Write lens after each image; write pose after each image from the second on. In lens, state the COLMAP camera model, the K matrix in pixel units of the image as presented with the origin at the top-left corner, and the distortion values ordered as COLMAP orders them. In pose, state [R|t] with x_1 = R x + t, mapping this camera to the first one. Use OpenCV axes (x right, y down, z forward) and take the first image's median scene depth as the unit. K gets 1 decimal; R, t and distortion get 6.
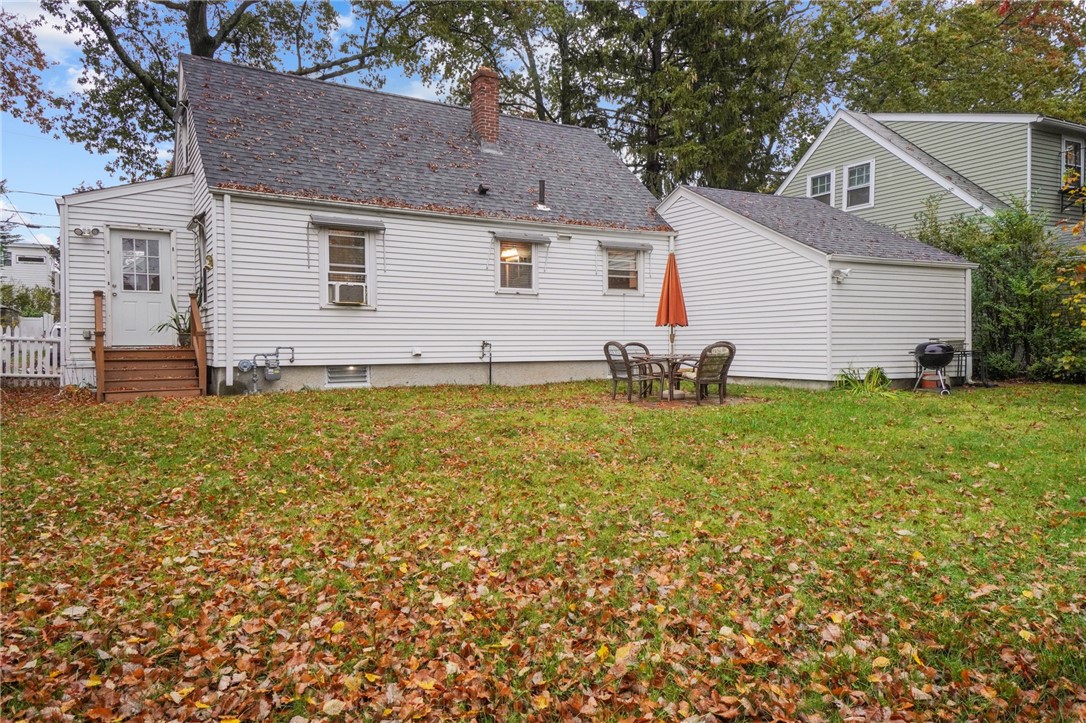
lens RADIAL K [[776.1, 0, 546.5], [0, 776.1, 364.3], [0, 0, 1]] dist [0.137334, -0.017499]
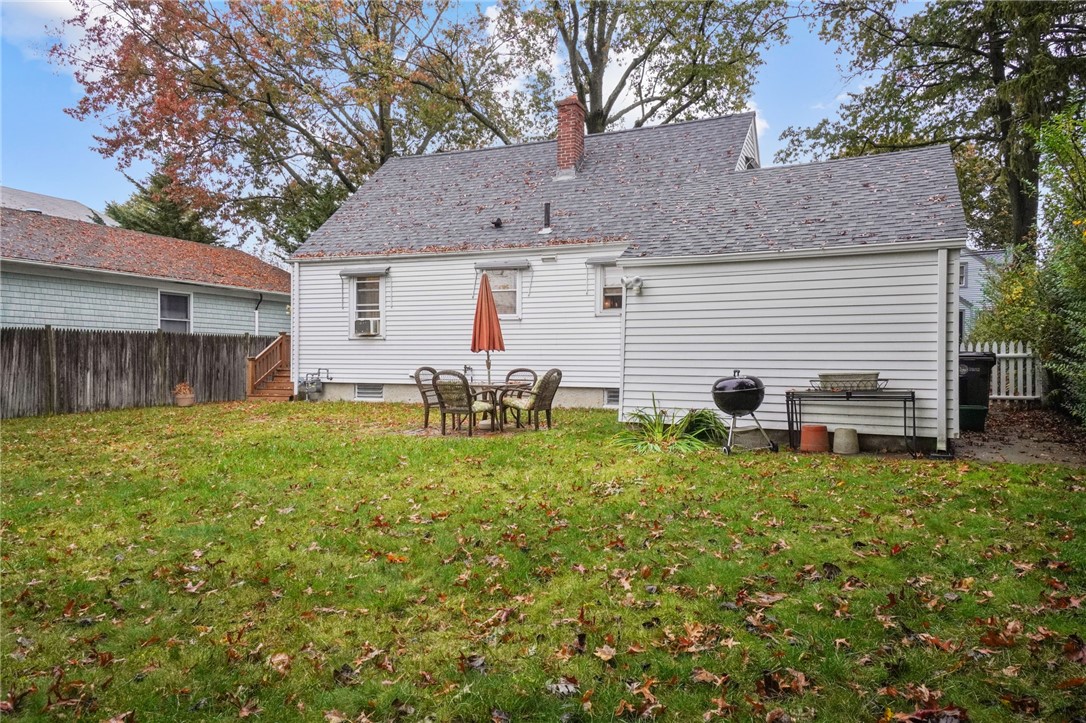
lens RADIAL K [[776.1, 0, 522.0], [0, 776.1, 364.0], [0, 0, 1]] dist [0.137334, -0.017499]
pose [[0.563318, 0.008188, -0.826200, 0.917632], [-0.032511, 0.999396, -0.012262, -0.022350], [0.825601, 0.033768, 0.563244, 0.491371]]
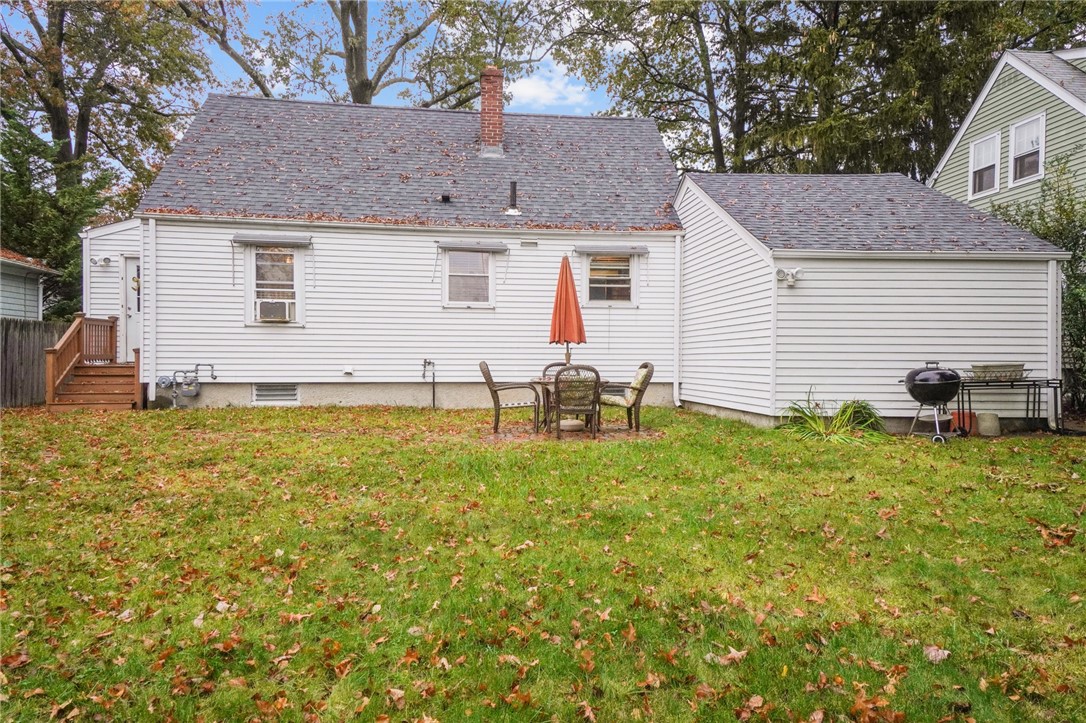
lens RADIAL K [[776.1, 0, 540.9], [0, 776.1, 362.1], [0, 0, 1]] dist [0.137334, -0.017499]
pose [[0.917224, 0.009222, -0.398265, 0.446695], [-0.018548, 0.999636, -0.019569, -0.011688], [0.397939, 0.025336, 0.917062, 0.218120]]
